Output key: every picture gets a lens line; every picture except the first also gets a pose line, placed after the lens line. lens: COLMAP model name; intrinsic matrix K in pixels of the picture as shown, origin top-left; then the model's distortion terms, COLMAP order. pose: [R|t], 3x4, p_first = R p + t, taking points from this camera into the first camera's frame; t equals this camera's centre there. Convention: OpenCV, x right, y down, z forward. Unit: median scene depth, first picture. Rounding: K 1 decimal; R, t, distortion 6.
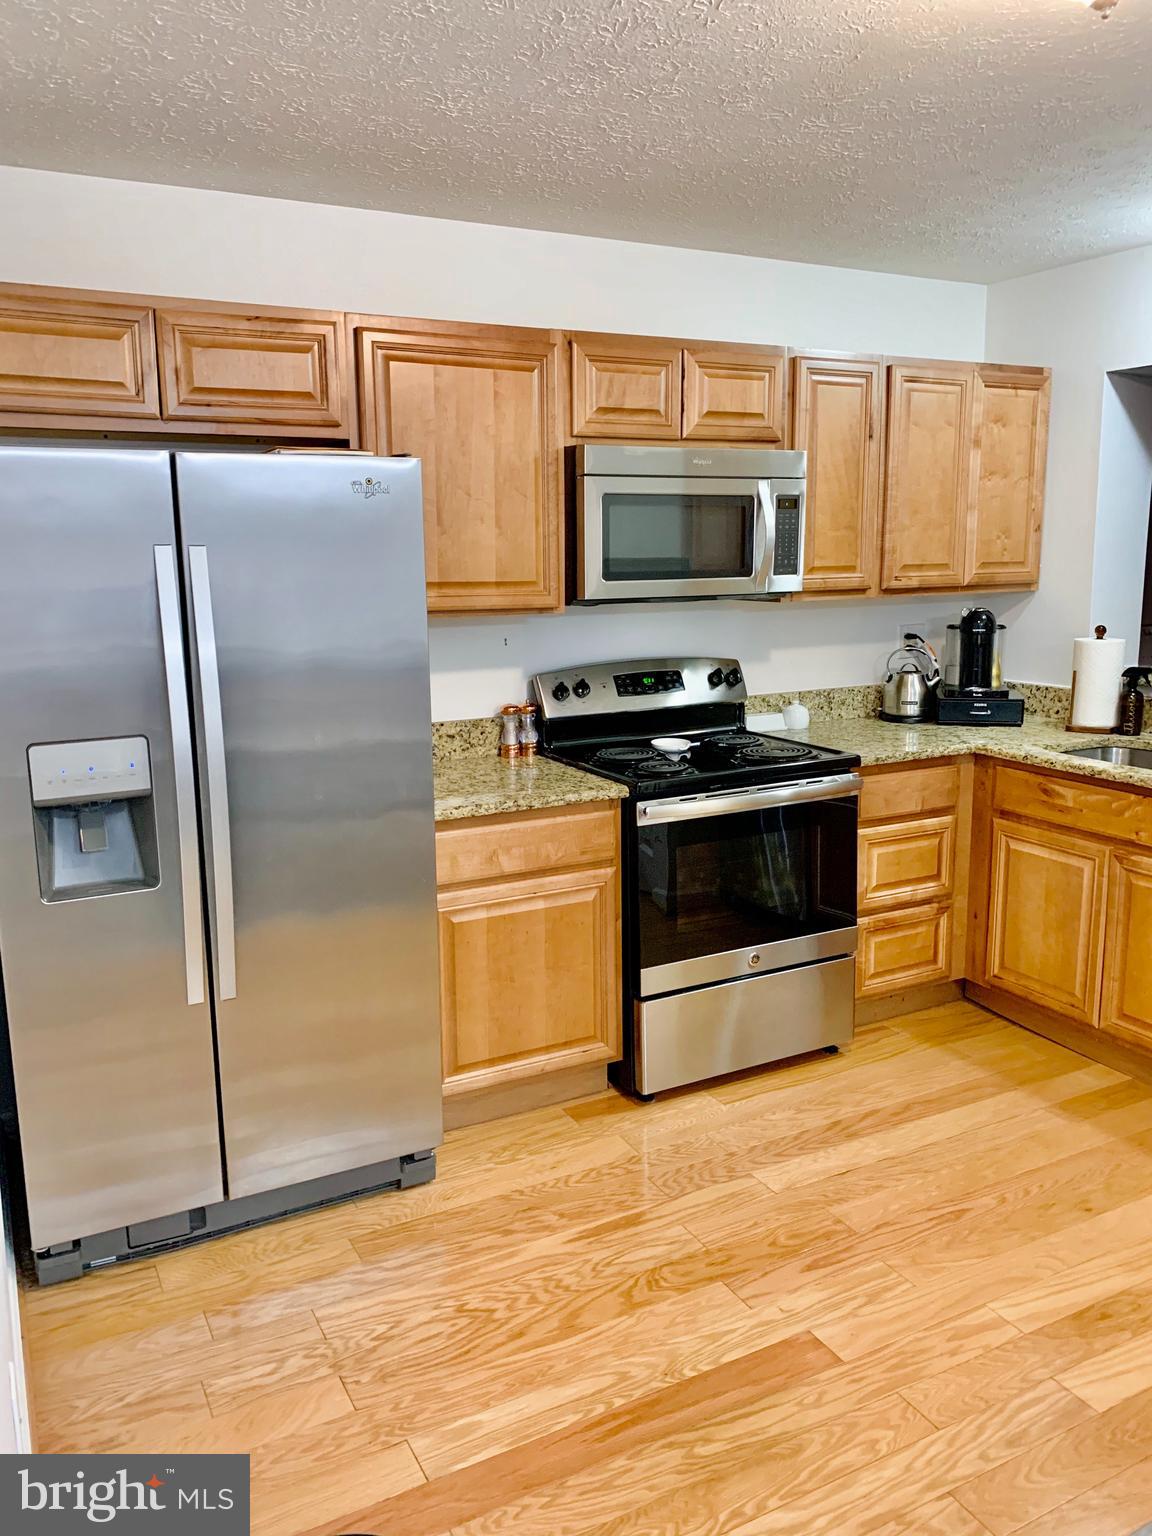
lens RADIAL K [[1173.0, 0, 573.0], [0, 1173.0, 763.0], [0, 0, 1]] dist [0.119268, -0.320019]
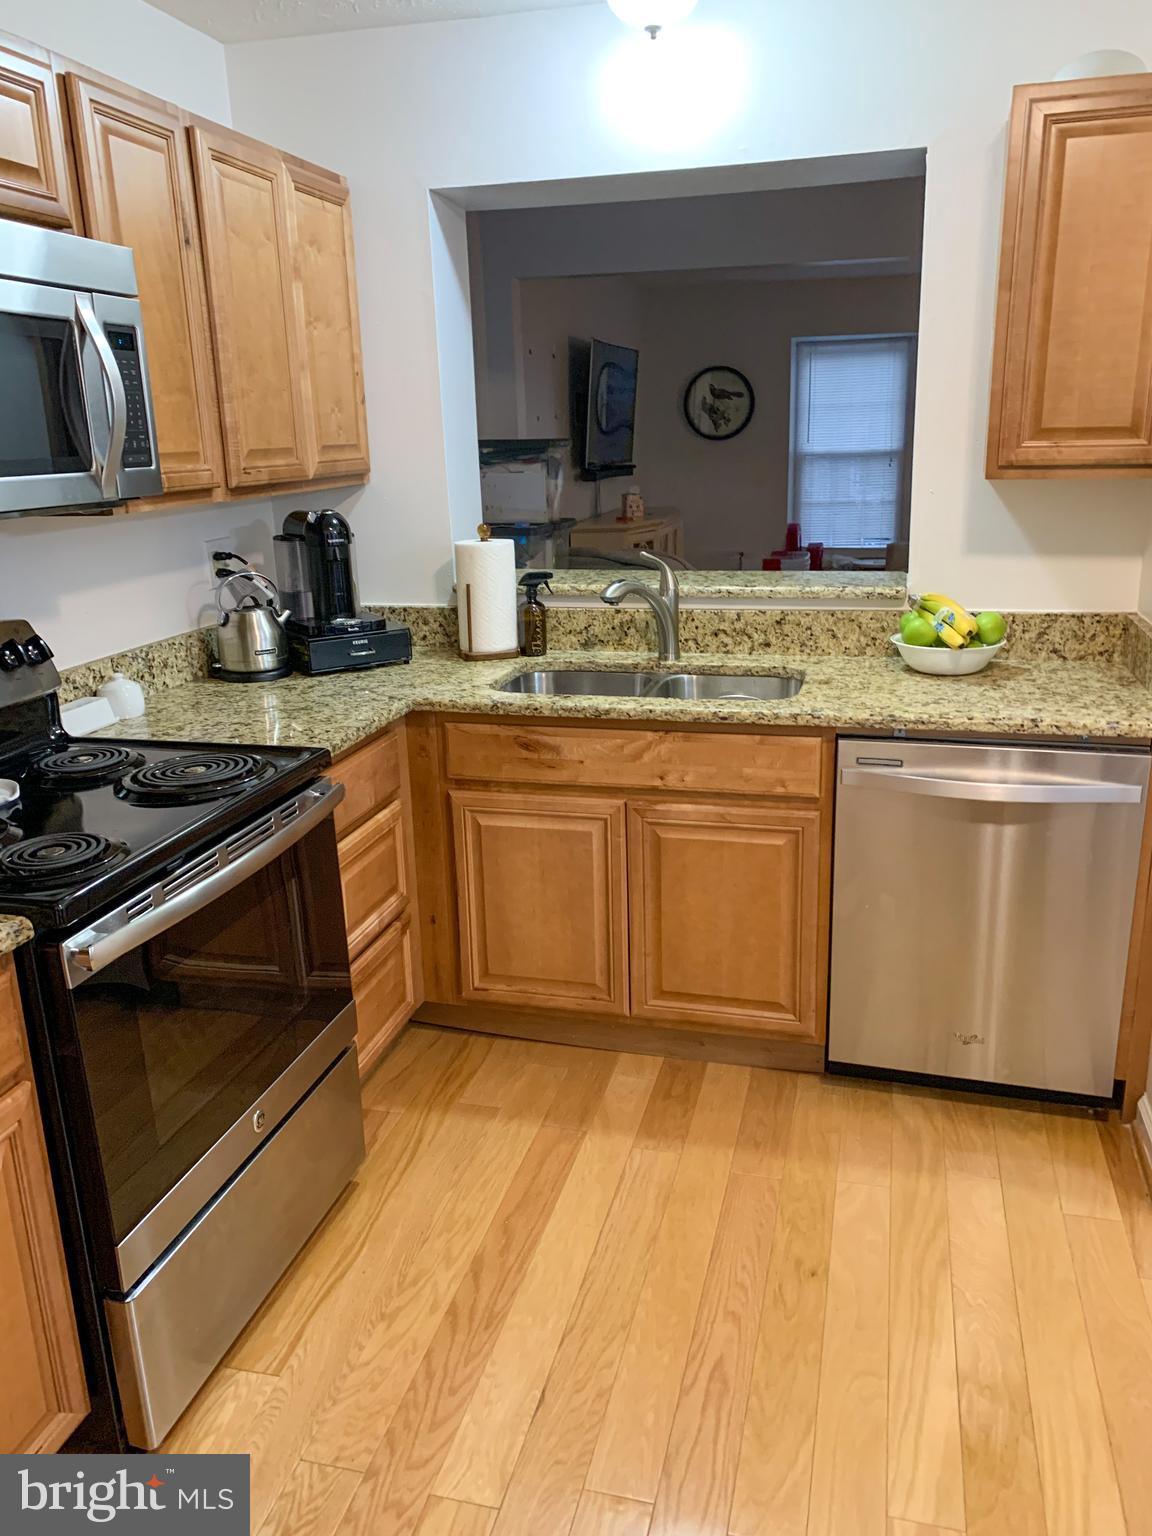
lens RADIAL K [[1169.8, 0, 583.1], [0, 1169.8, 763.8], [0, 0, 1]] dist [0.059864, -0.086308]
pose [[0.667429, -0.210069, 0.714429, -0.118665], [0.151462, 0.977627, 0.145962, -0.068528], [-0.729107, 0.010789, 0.684314, 0.446822]]
